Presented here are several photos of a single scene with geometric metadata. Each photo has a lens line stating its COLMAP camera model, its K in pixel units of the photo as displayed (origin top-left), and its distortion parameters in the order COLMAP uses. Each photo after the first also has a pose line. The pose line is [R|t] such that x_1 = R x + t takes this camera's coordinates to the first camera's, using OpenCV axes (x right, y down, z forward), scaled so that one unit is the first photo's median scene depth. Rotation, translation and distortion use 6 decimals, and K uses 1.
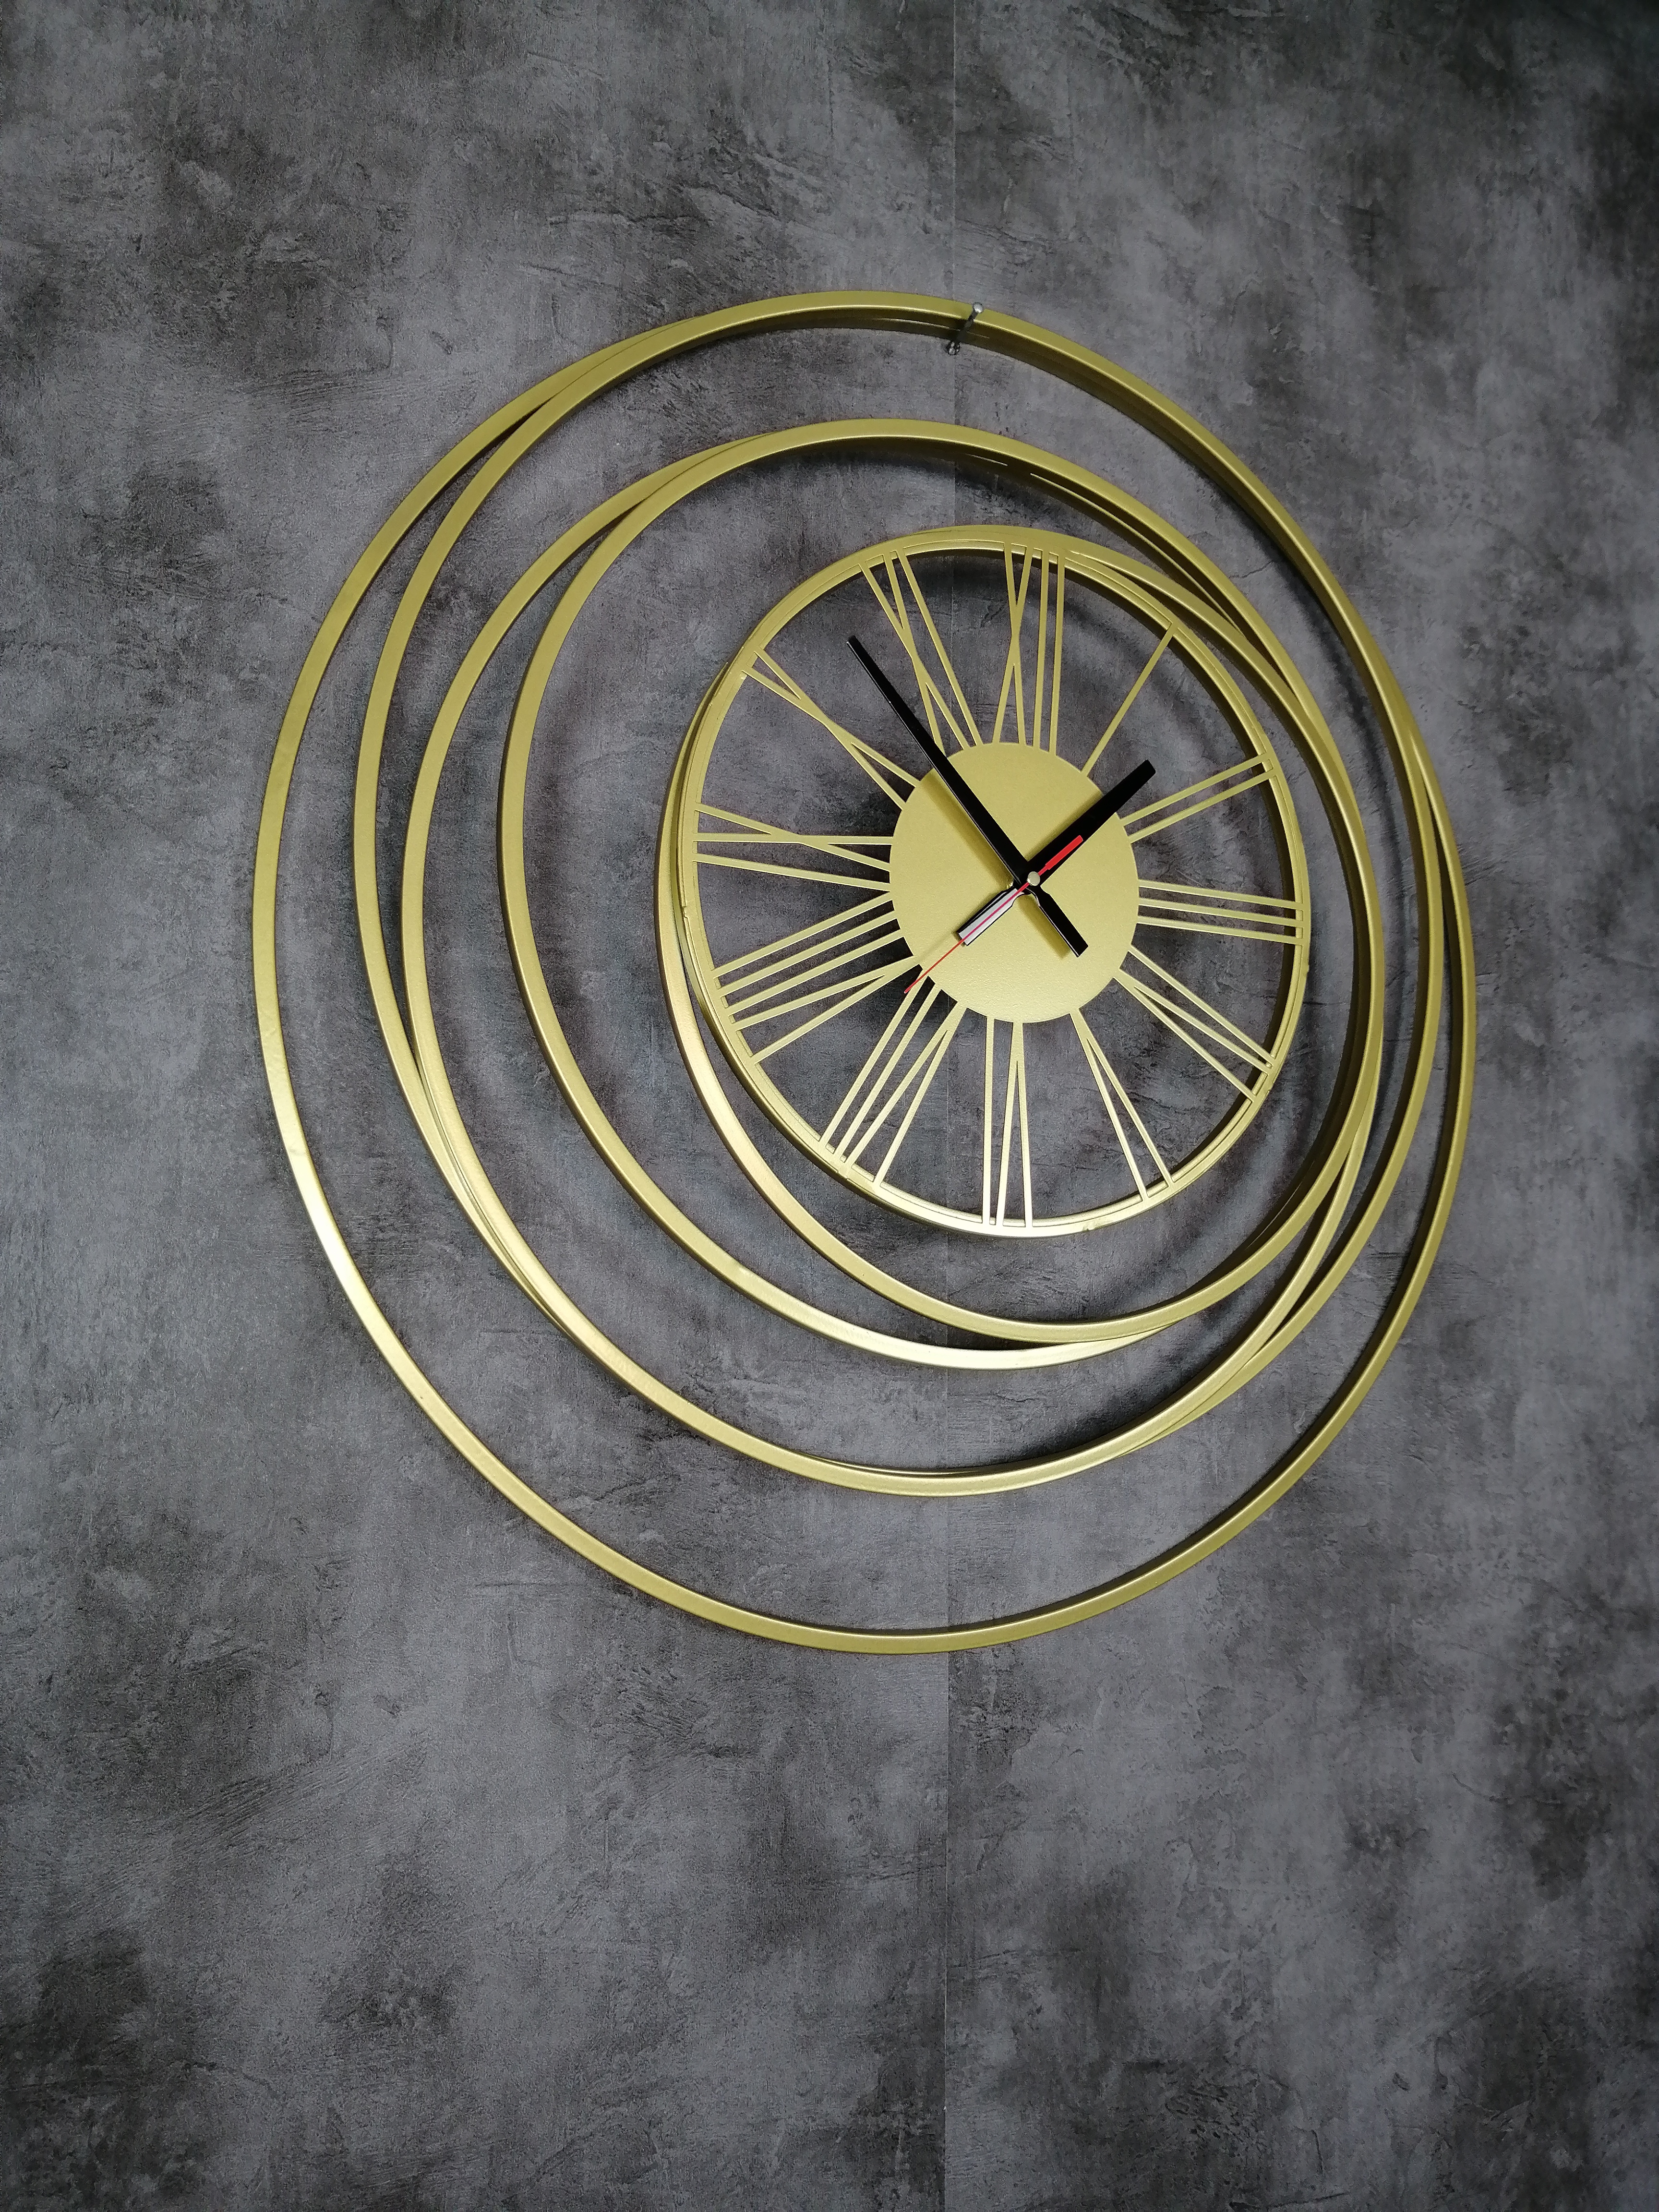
lens RADIAL K [[1829.8, 0, 828.9], [0, 1829.8, 1116.6], [0, 0, 1]] dist [-0.034593, 0.044352]
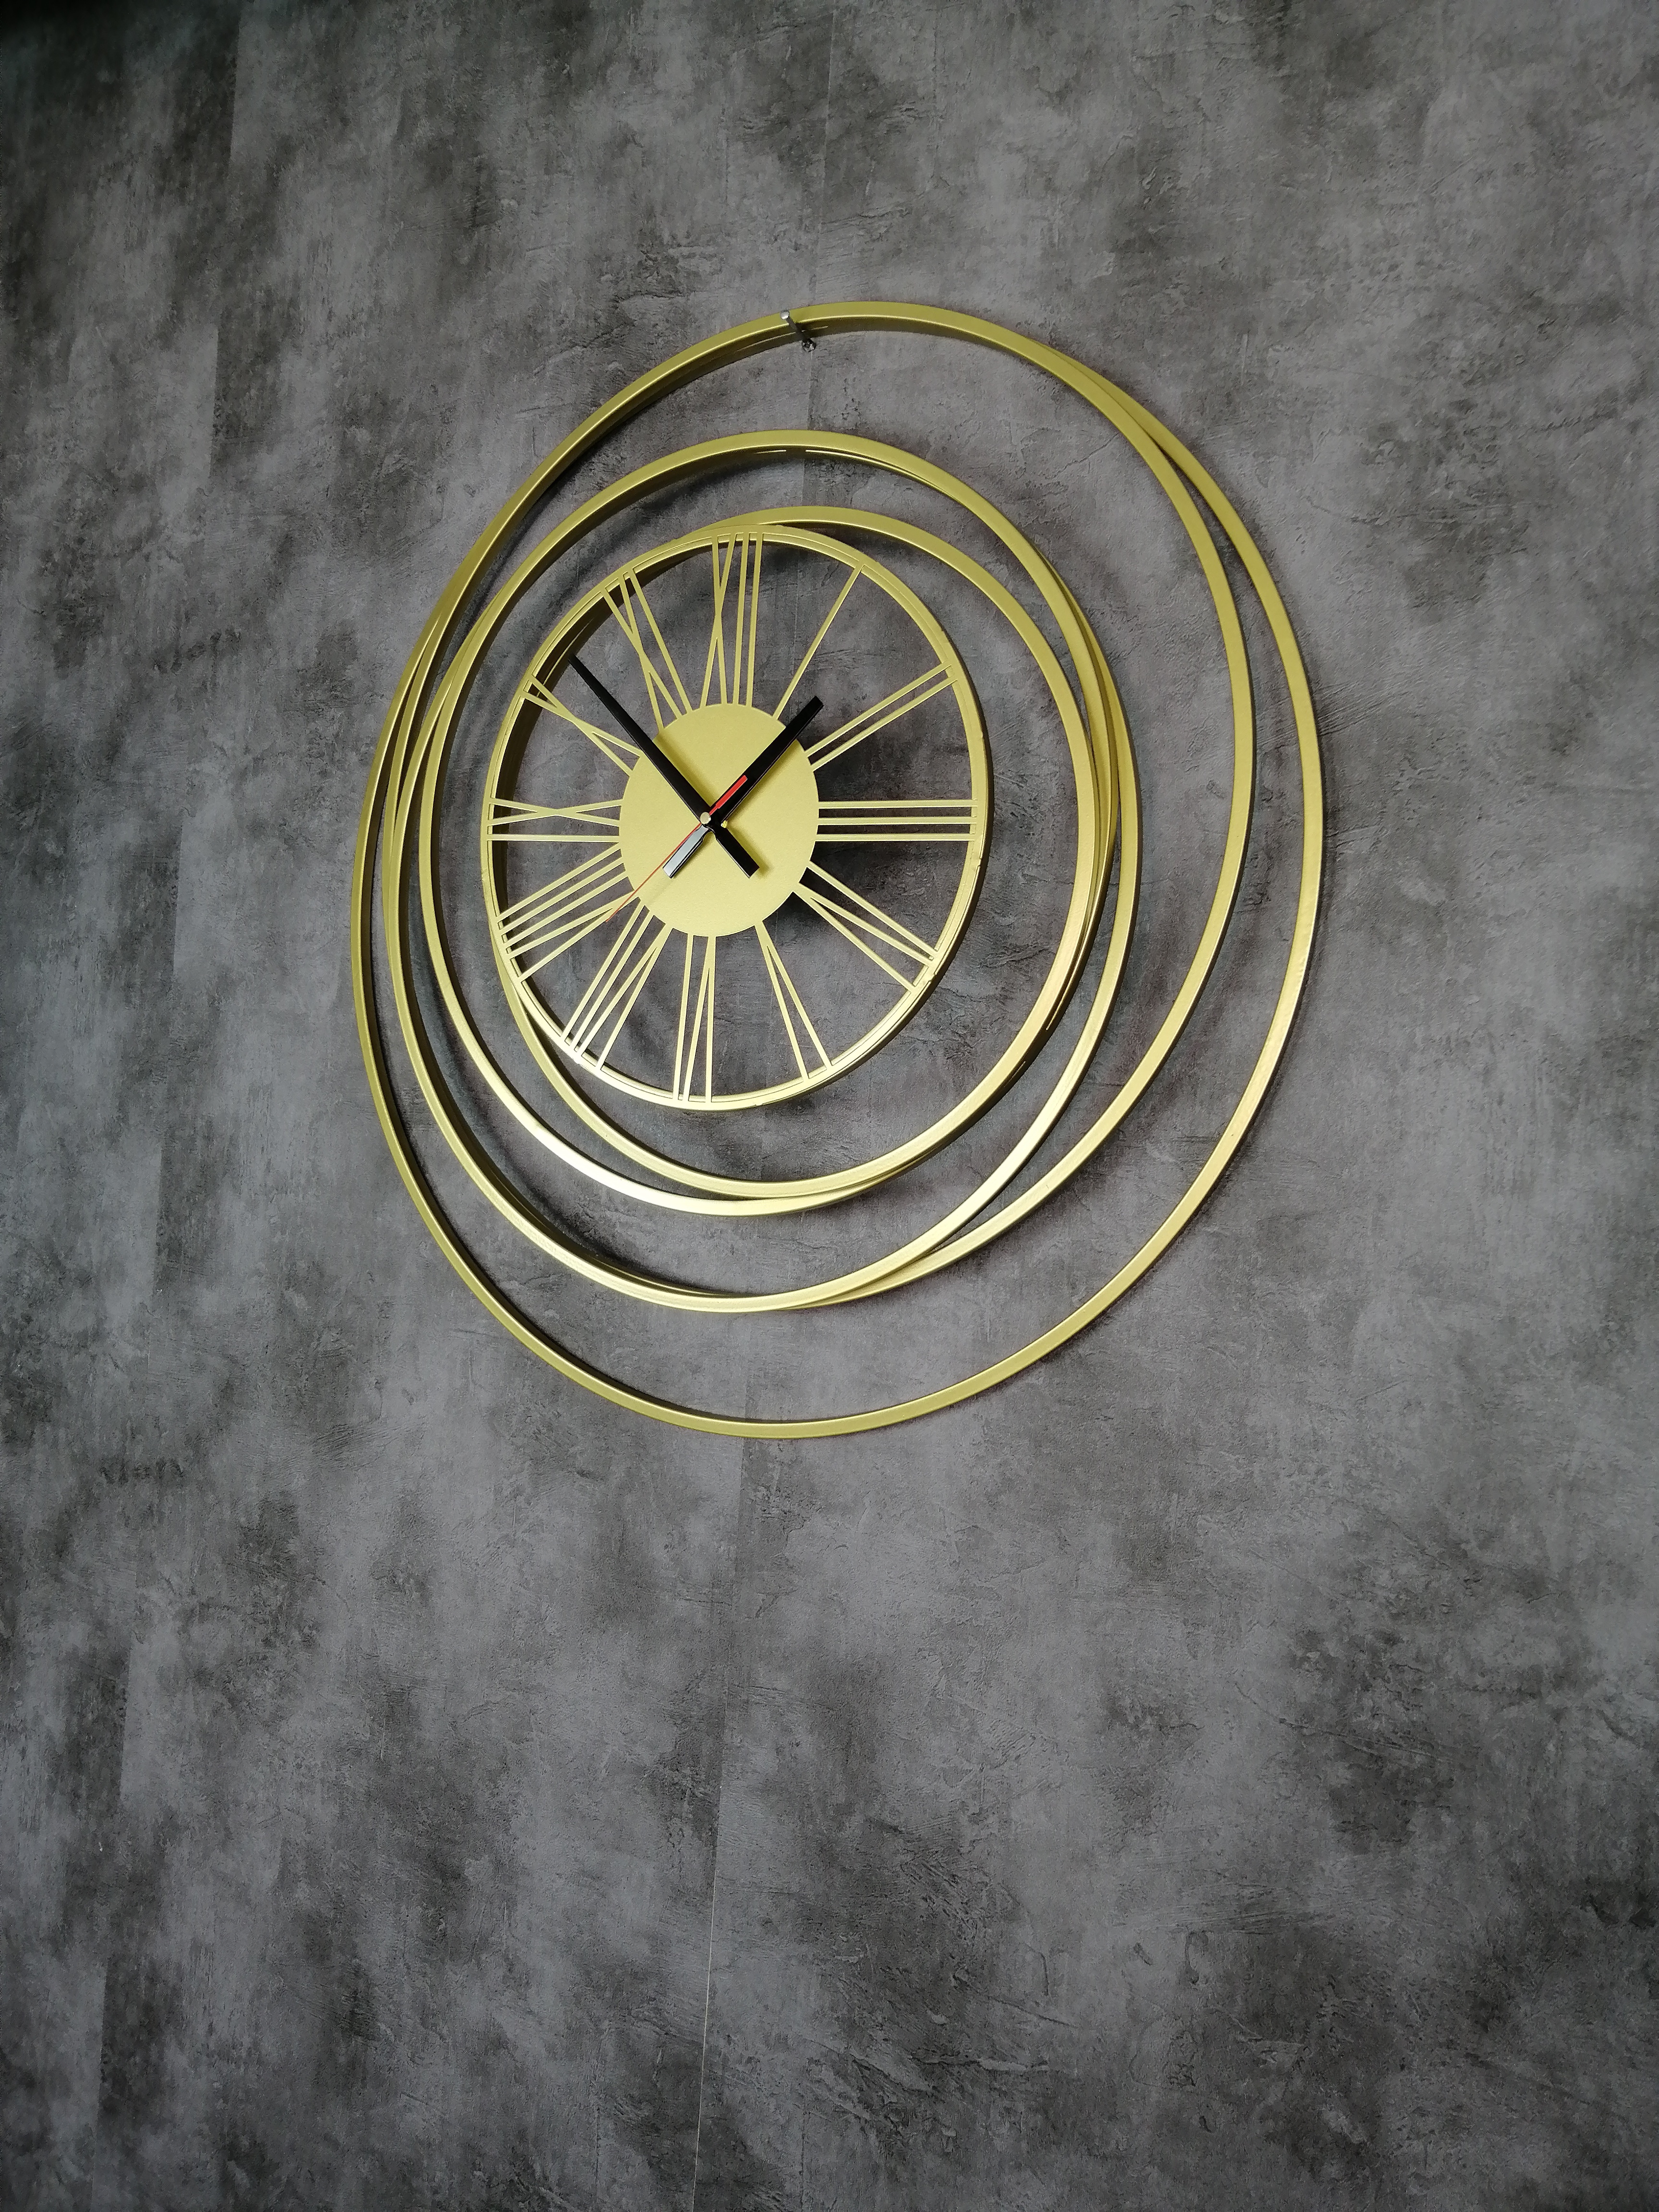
lens RADIAL K [[1745.4, 0, 813.3], [0, 1745.4, 1117.3], [0, 0, 1]] dist [-0.023030, 0.018655]
pose [[0.622150, 0.023161, -0.782555, 1.015116], [0.034115, 0.997811, 0.056654, 0.005790], [0.782154, -0.061944, 0.619998, 0.306413]]
